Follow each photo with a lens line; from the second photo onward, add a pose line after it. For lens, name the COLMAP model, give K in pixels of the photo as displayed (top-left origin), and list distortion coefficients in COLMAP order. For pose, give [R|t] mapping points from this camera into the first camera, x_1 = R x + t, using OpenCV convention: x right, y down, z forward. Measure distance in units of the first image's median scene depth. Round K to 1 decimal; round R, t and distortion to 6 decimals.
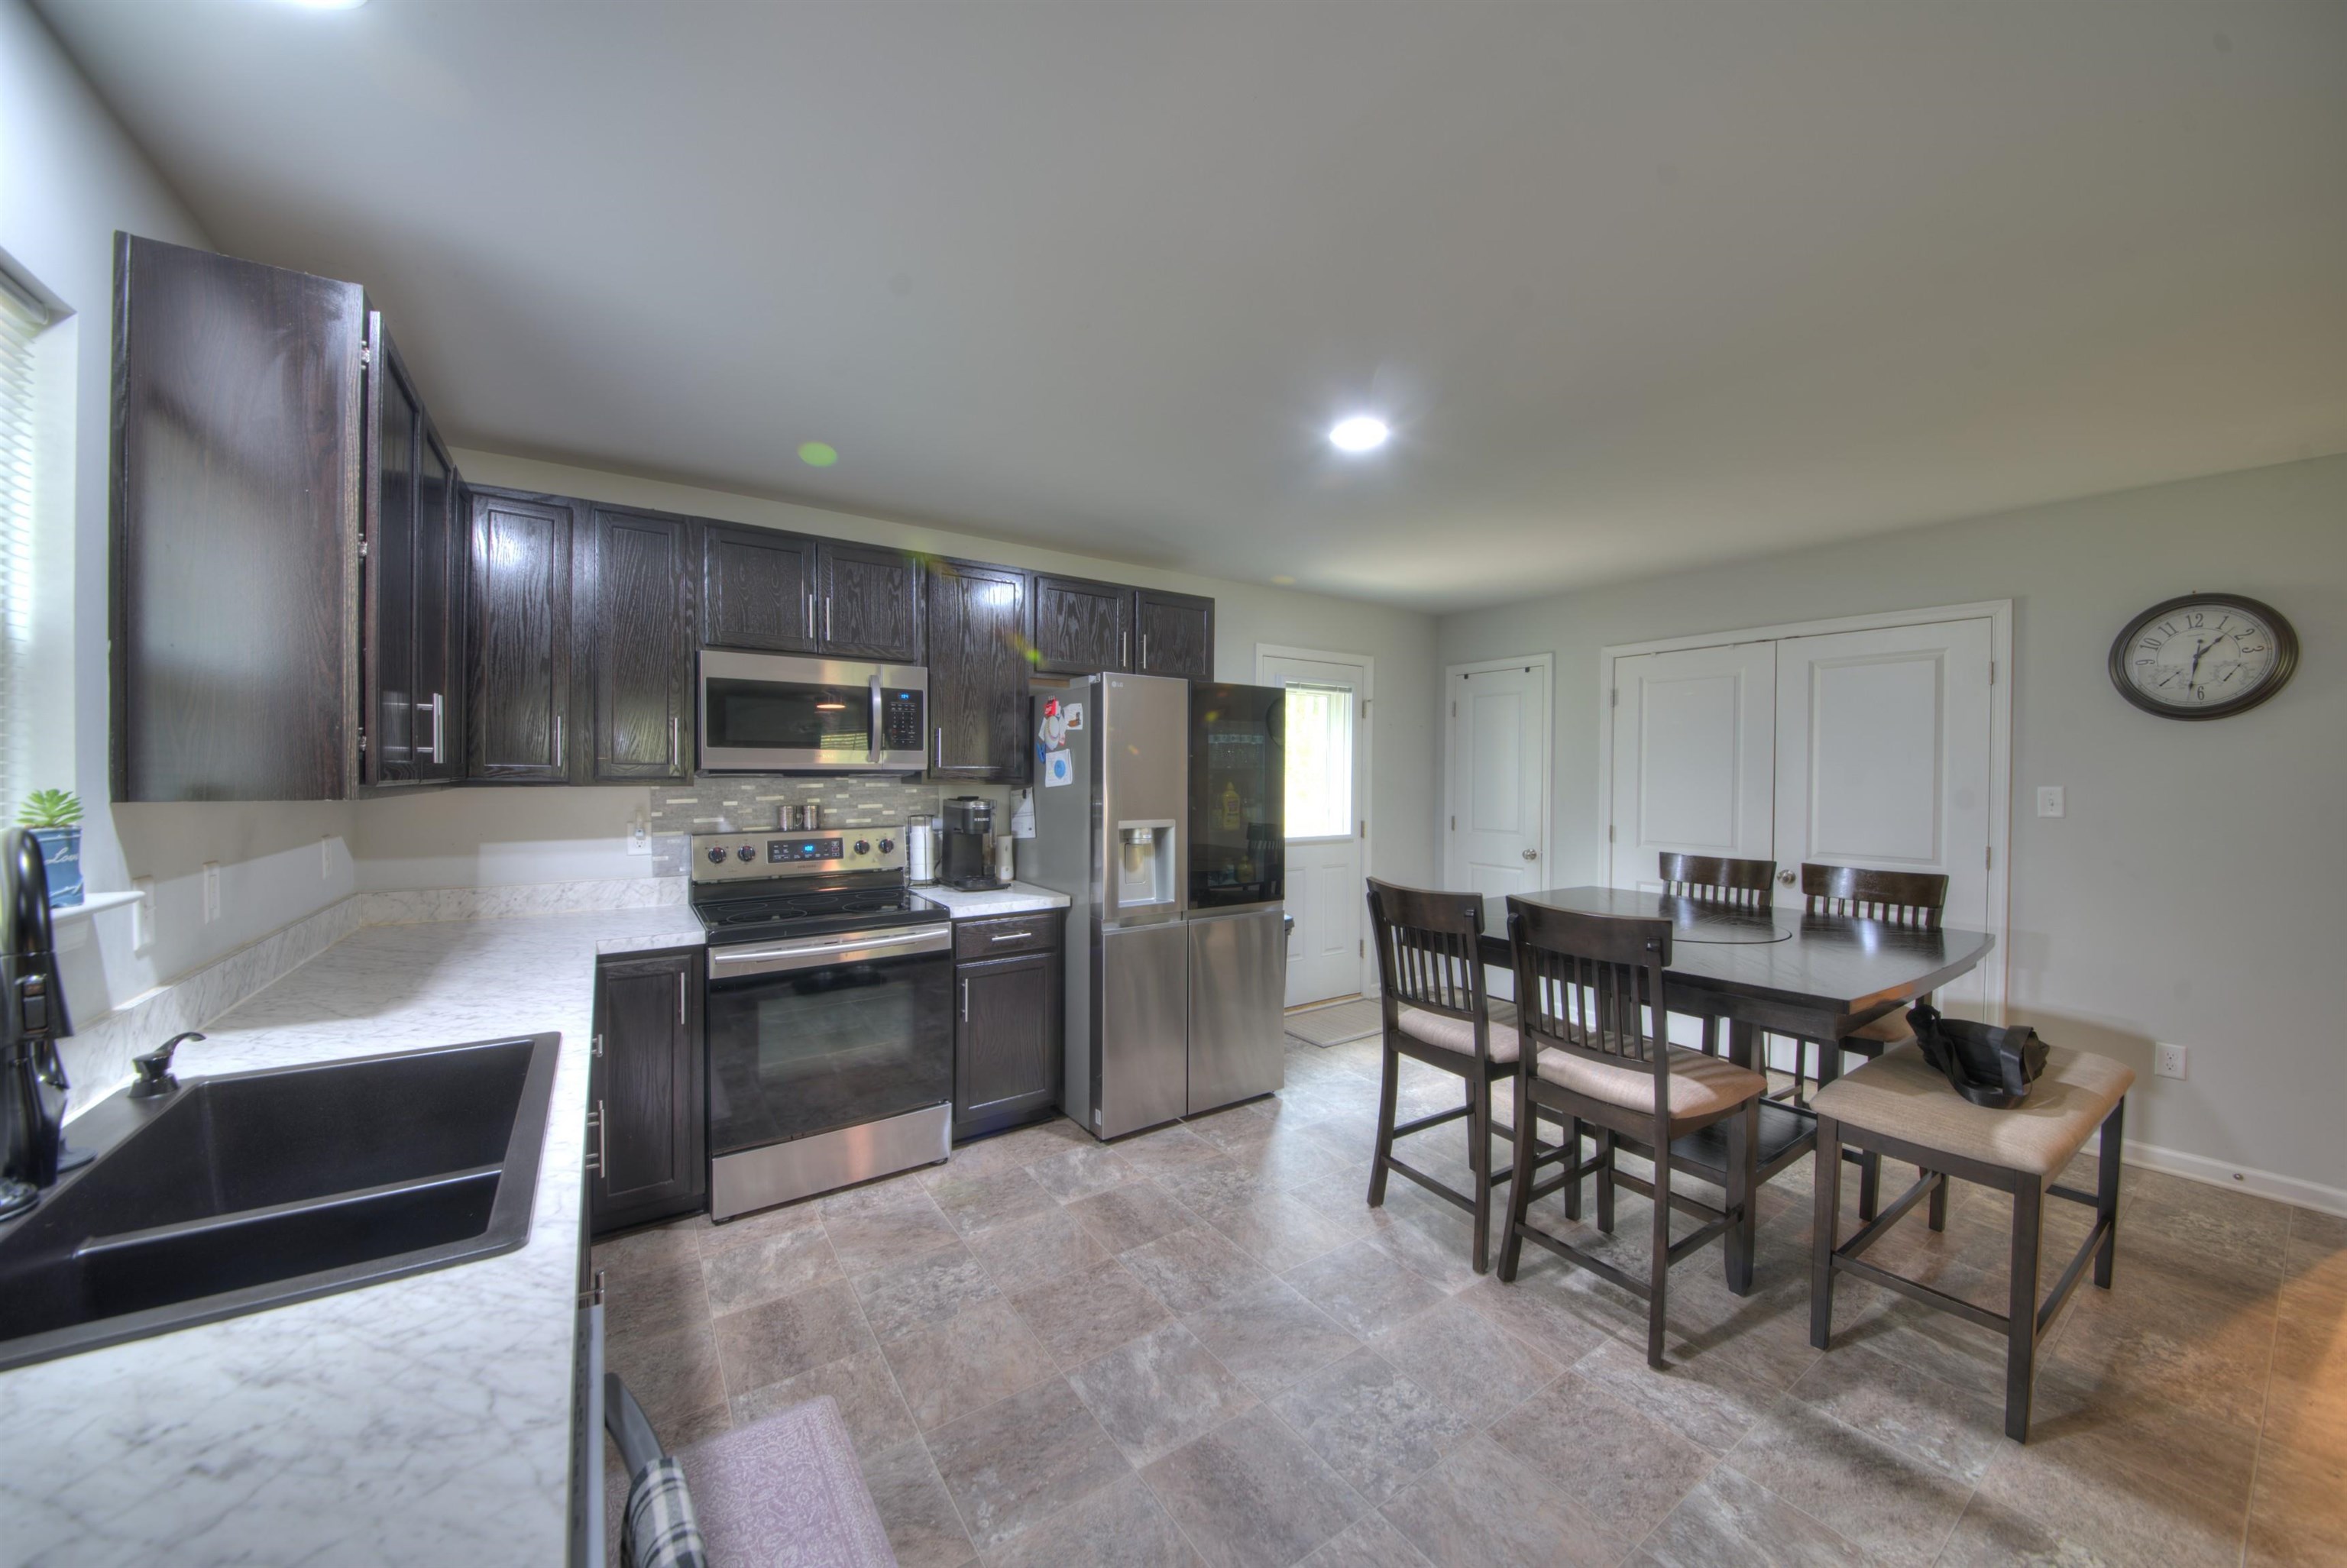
lens RADIAL K [[828.7, 0, 1180.2], [0, 828.7, 774.9], [0, 0, 1]] dist [0.010063, -0.007928]
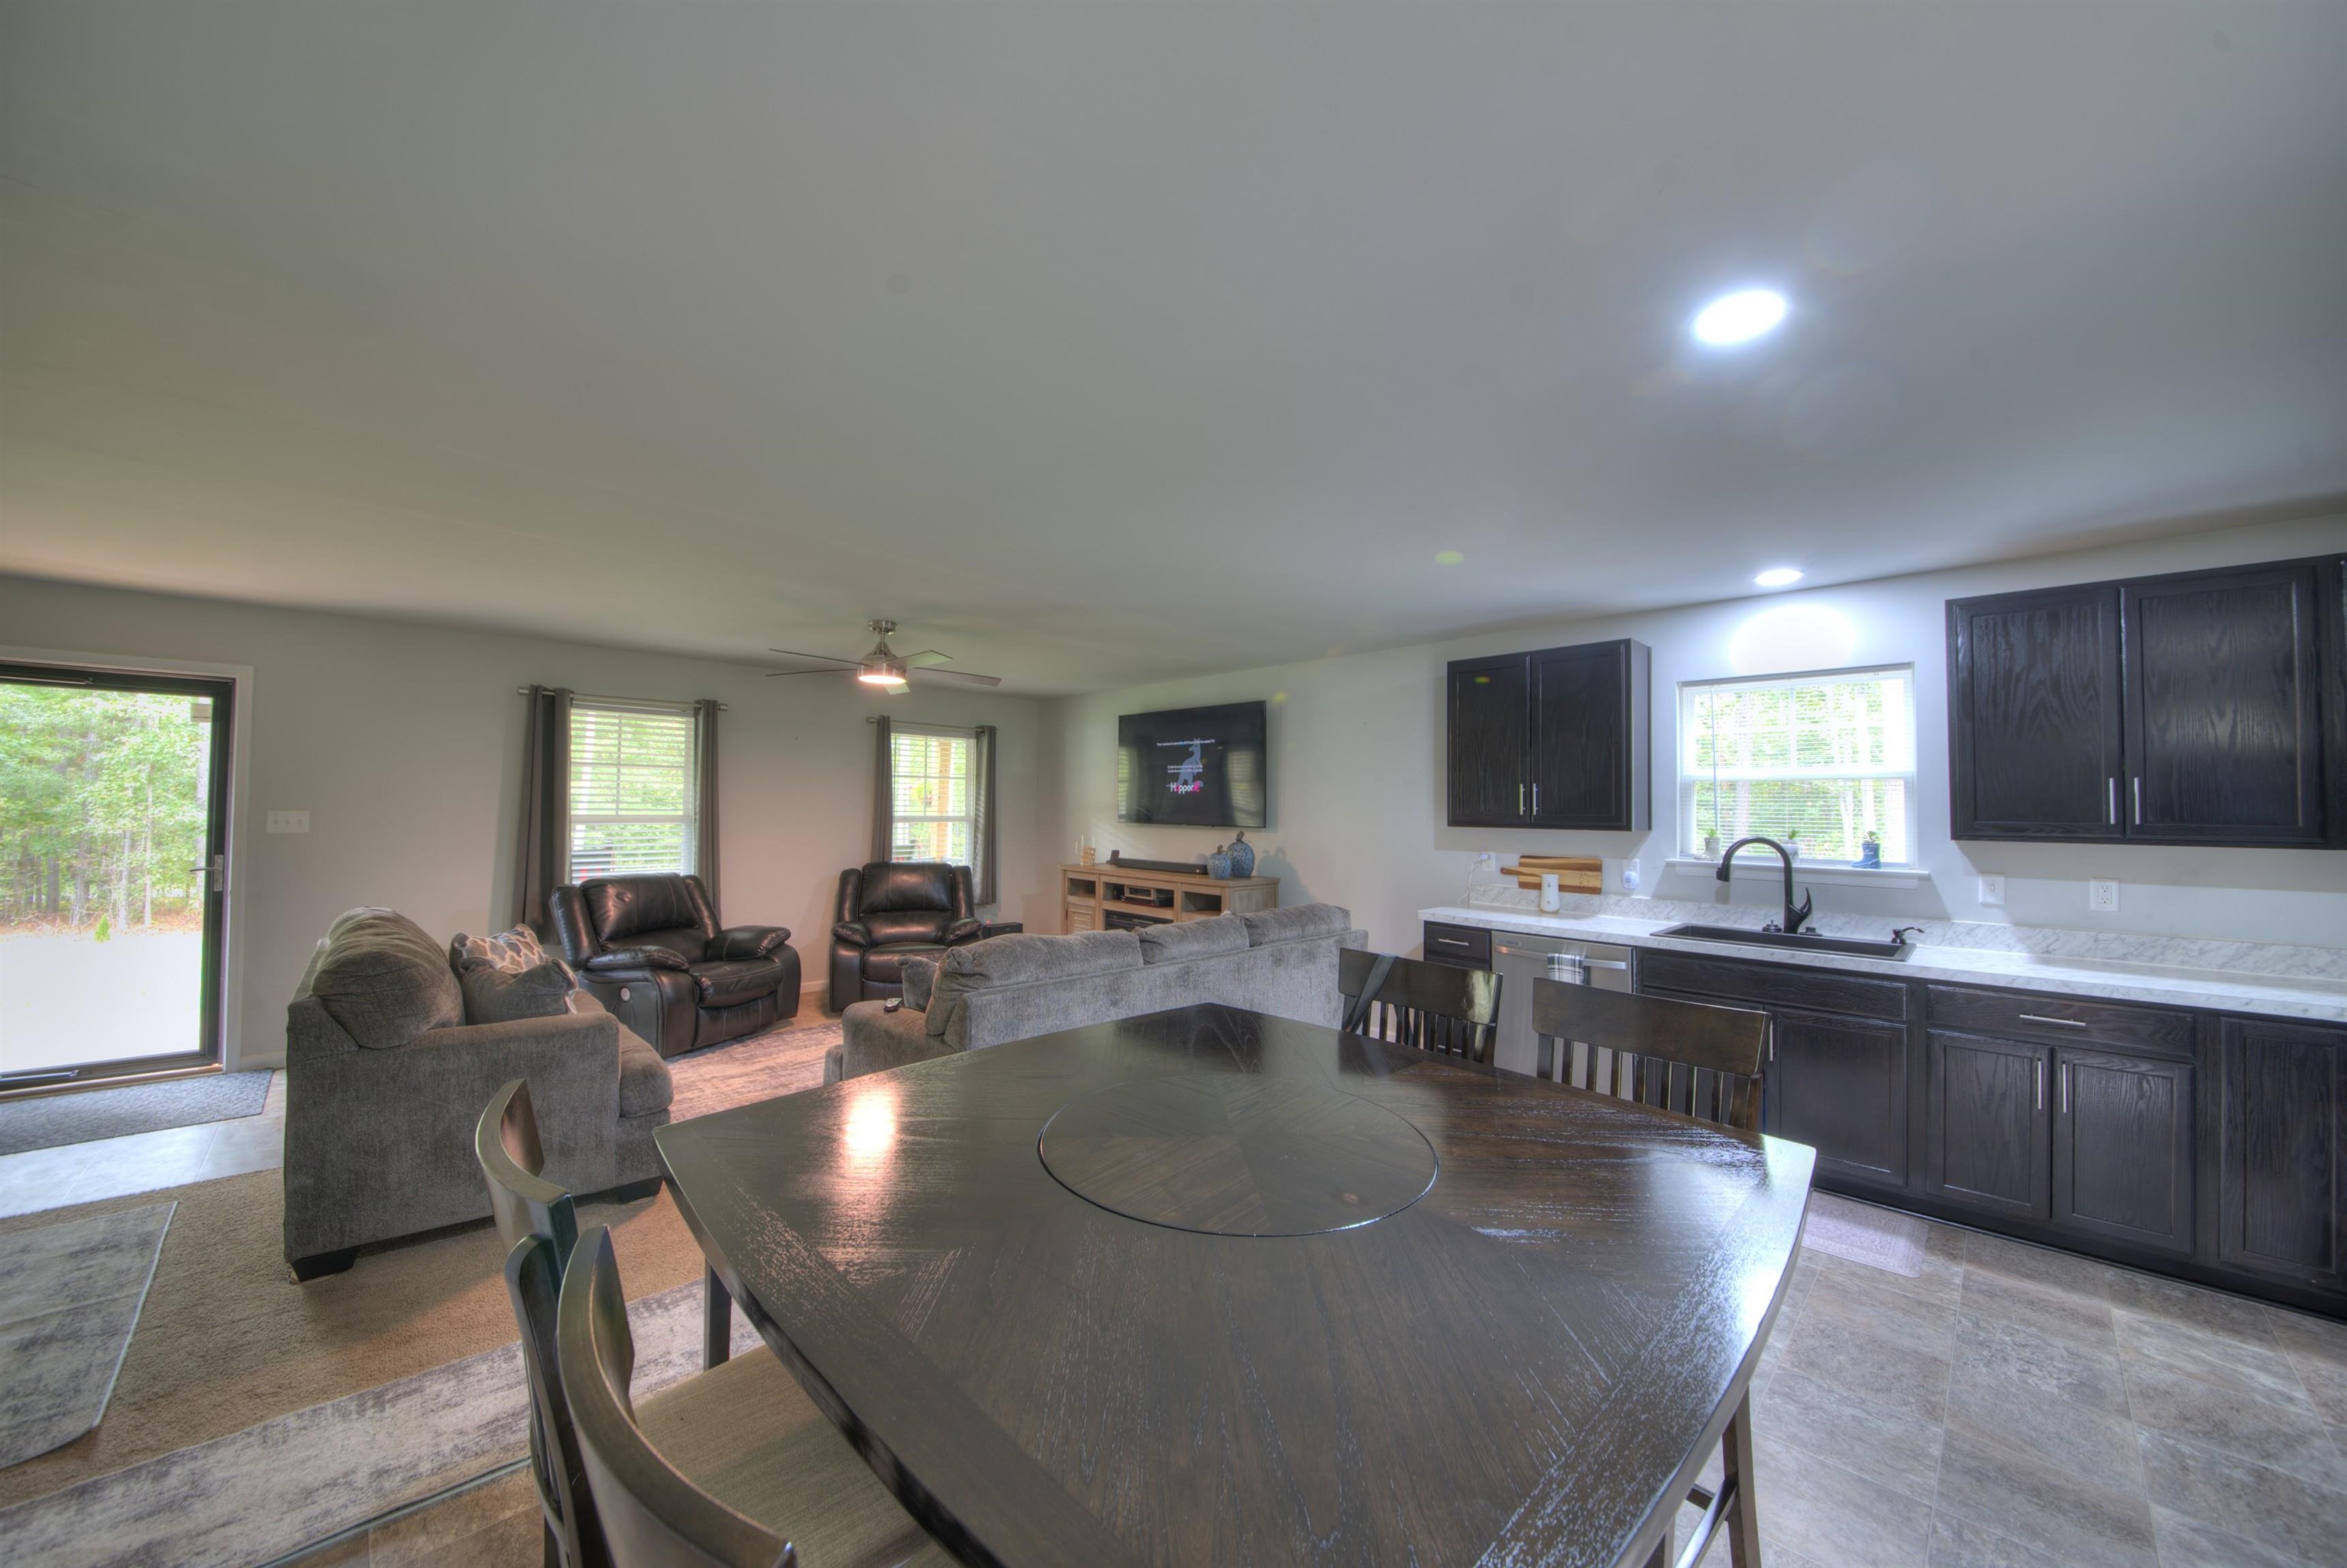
lens RADIAL K [[826.7, 0, 1169.2], [0, 826.7, 784.2], [0, 0, 1]] dist [0.000660, -0.007950]
pose [[-0.984167, -0.017177, -0.176408, 0.674613], [-0.013571, 0.999674, -0.021631, -0.020893], [0.176722, -0.018894, -0.984079, 1.361714]]
